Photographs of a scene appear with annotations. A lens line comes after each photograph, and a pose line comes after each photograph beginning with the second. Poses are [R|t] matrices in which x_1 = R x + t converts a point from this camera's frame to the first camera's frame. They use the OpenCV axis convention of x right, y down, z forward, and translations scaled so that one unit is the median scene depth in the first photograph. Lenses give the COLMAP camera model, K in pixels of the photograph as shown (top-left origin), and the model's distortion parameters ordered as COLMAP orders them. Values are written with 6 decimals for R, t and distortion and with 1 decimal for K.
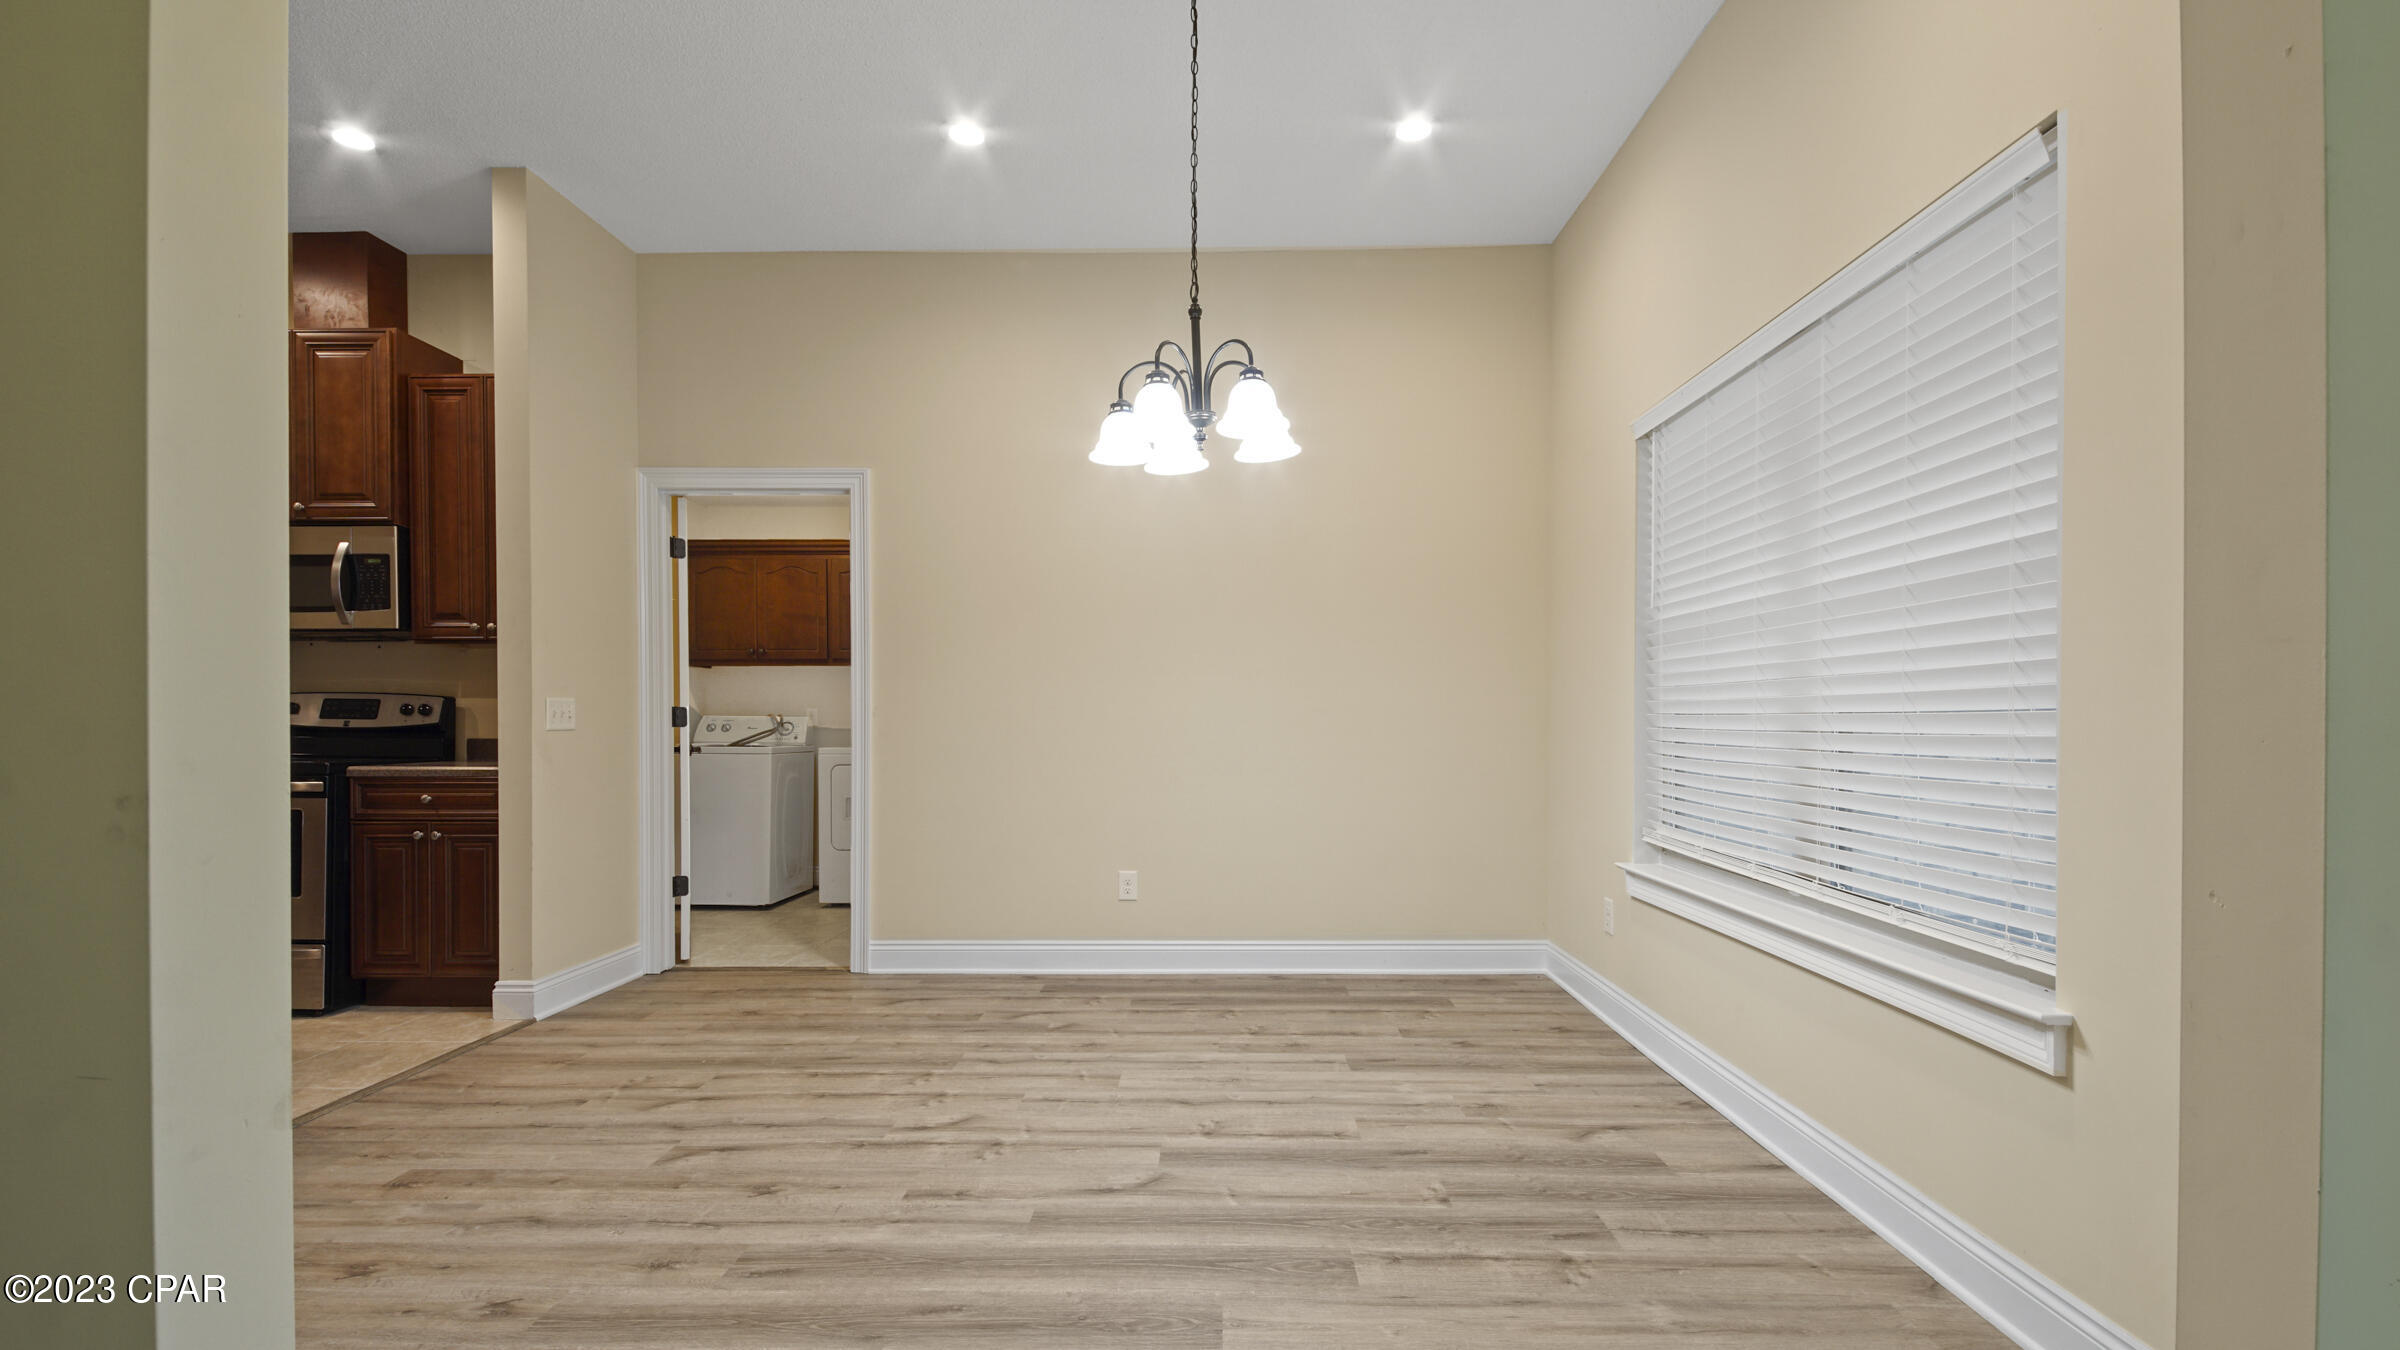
lens RADIAL K [[1059.5, 0, 1212.5], [0, 1059.5, 717.9], [0, 0, 1]] dist [0.023742, -0.013220]
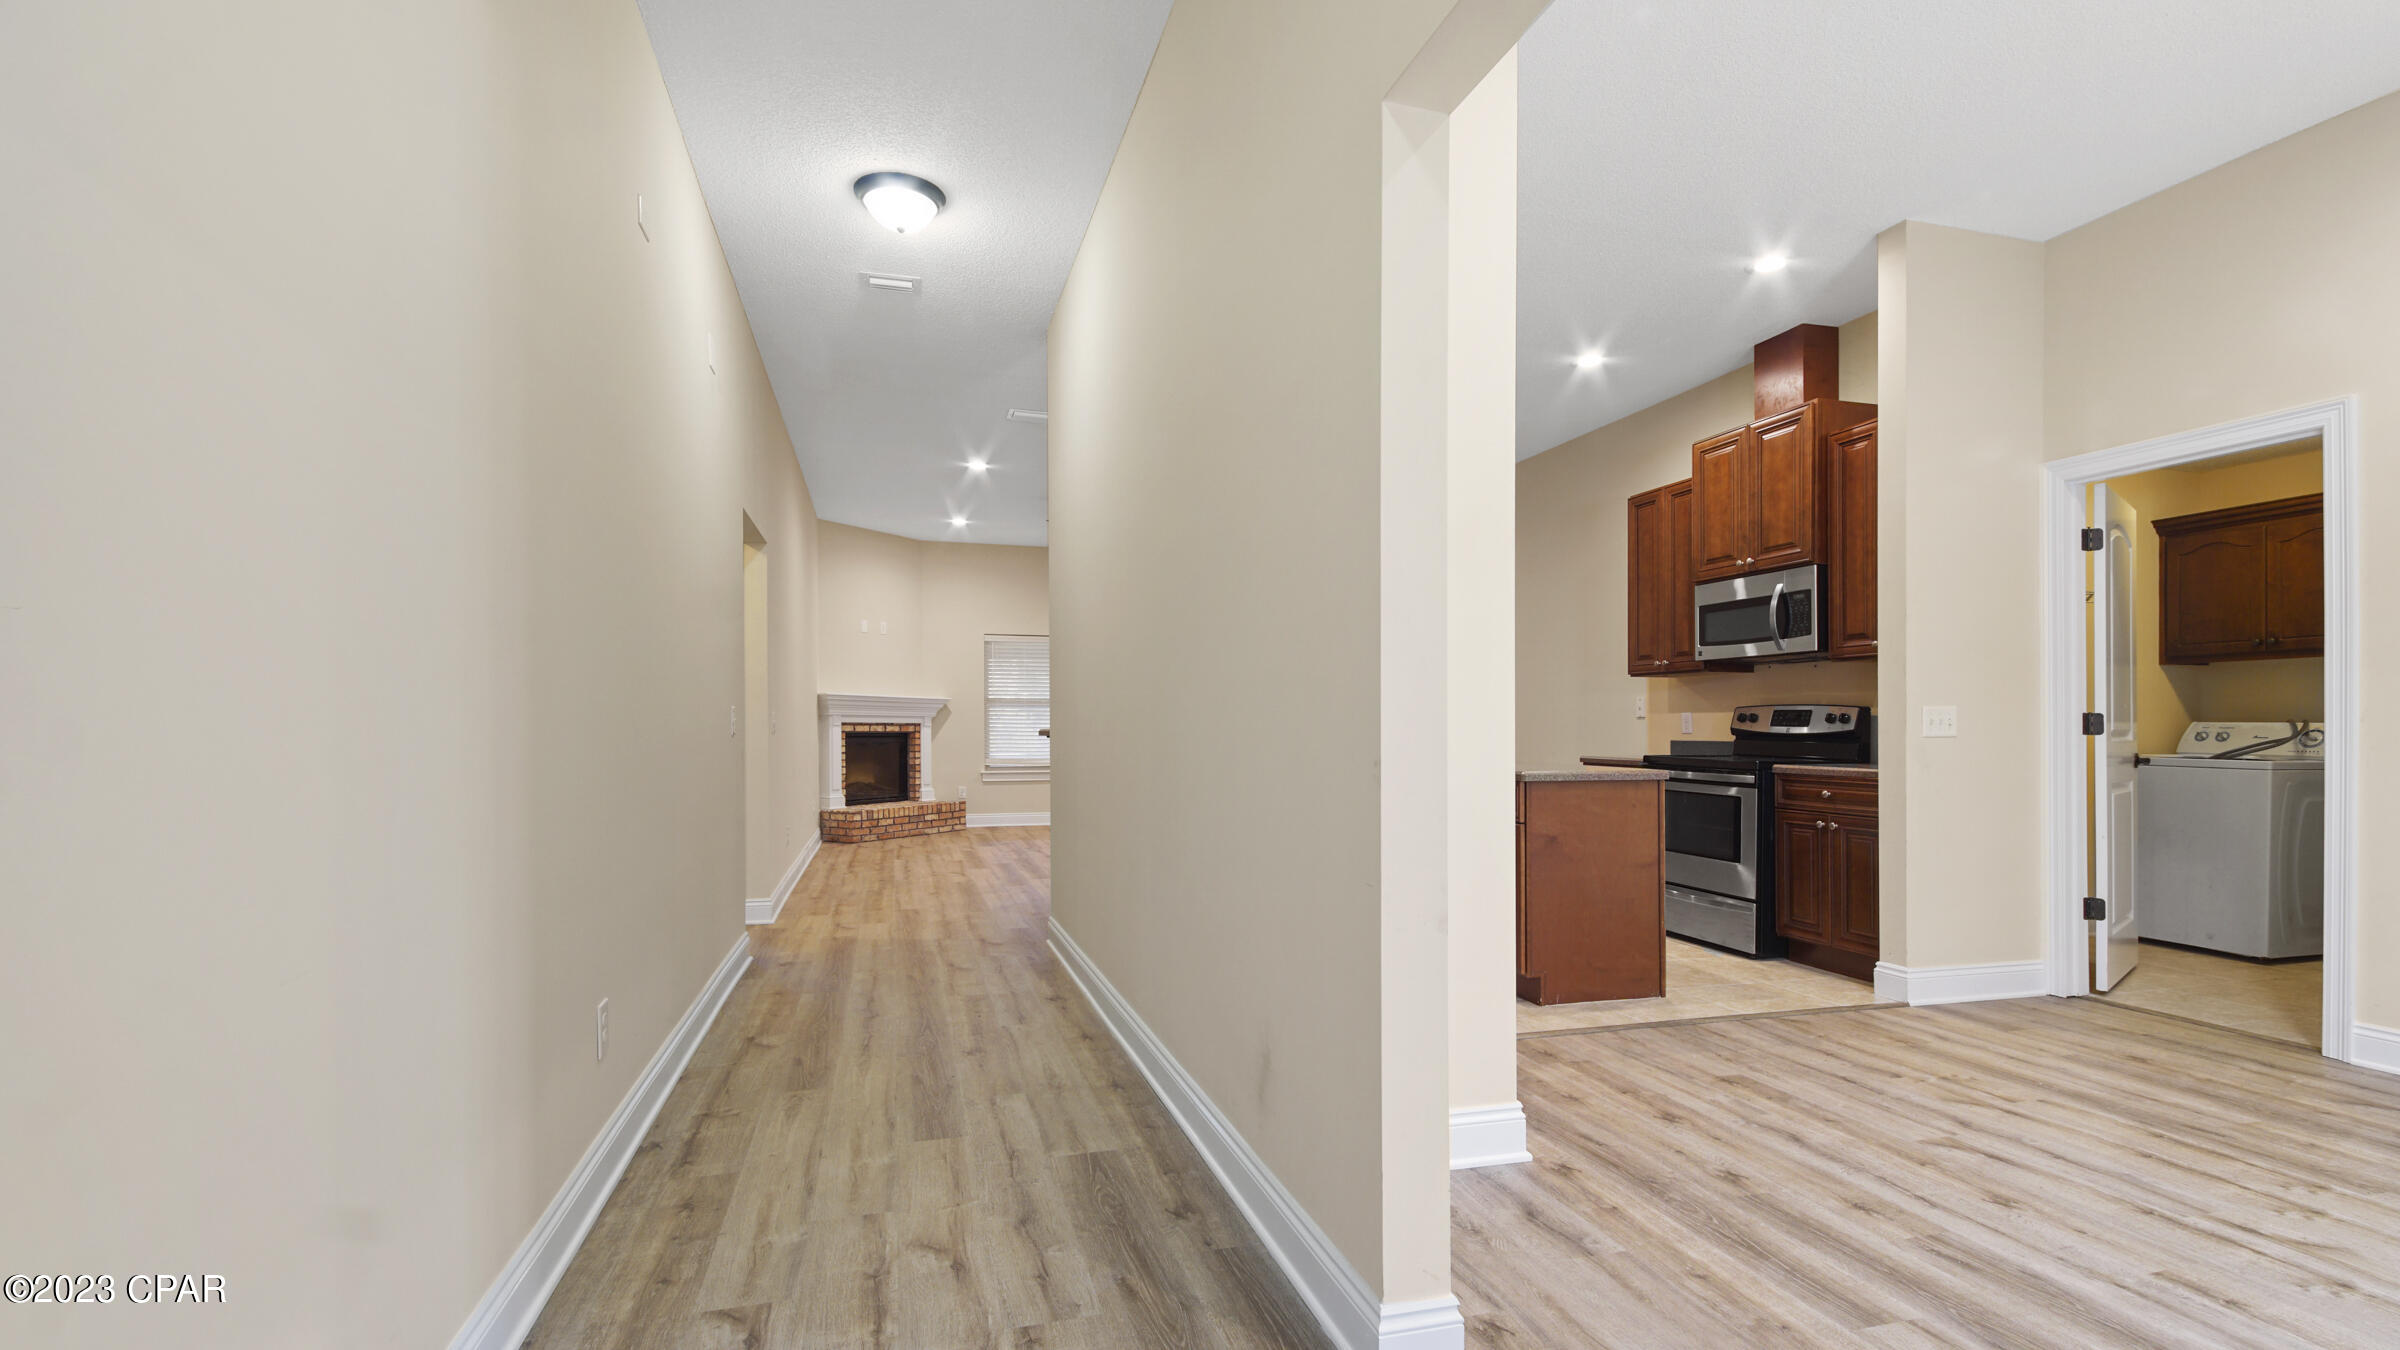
lens RADIAL K [[1059.5, 0, 1199.4], [0, 1059.5, 705.4], [0, 0, 1]] dist [0.023742, -0.013220]
pose [[0.291276, -0.021017, -0.956408, 0.192302], [0.003341, 0.999775, -0.020952, 0.000159], [0.956633, 0.002907, 0.291280, -0.002704]]
